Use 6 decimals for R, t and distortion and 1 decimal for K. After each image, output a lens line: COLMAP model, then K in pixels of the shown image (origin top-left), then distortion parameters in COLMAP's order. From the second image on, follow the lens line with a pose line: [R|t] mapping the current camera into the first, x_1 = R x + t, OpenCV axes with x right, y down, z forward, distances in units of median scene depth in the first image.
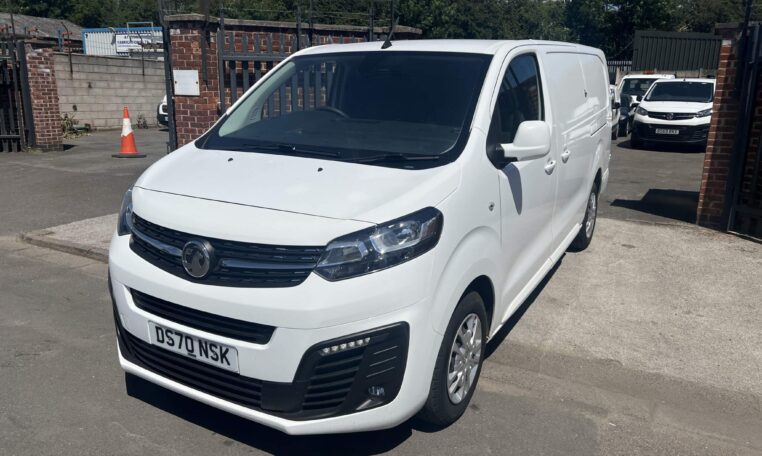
lens RADIAL K [[566.9, 0, 382.1], [0, 566.9, 204.8], [0, 0, 1]] dist [0.102373, -0.122592]
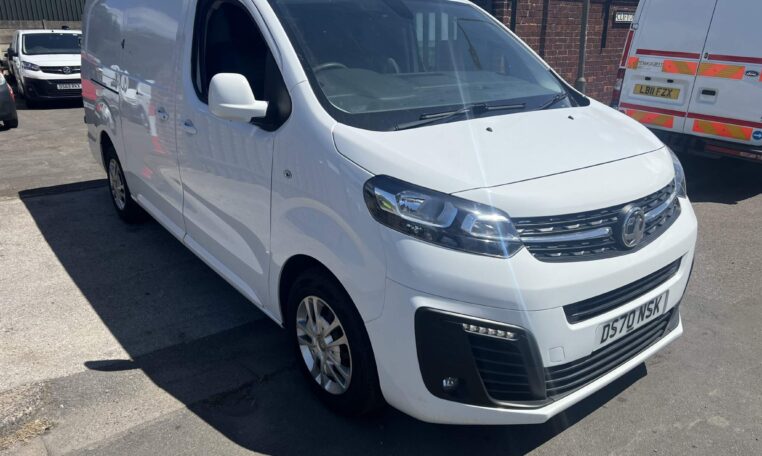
lens RADIAL K [[566.9, 0, 382.1], [0, 566.9, 204.8], [0, 0, 1]] dist [0.102373, -0.122592]
pose [[0.385250, -0.272119, 0.881779, -1.235293], [0.202960, 0.957123, 0.206696, -0.202190], [-0.900216, 0.099336, 0.423961, 0.934652]]
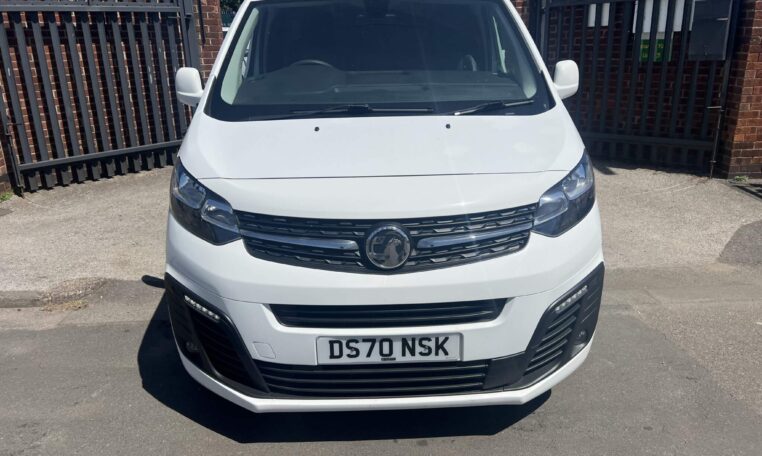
lens RADIAL K [[566.9, 0, 382.1], [0, 566.9, 204.8], [0, 0, 1]] dist [0.102373, -0.122592]
pose [[0.855336, -0.174370, 0.487847, -0.701412], [0.137843, 0.984311, 0.110141, -0.056111], [-0.499399, -0.026962, 0.865953, 0.278567]]
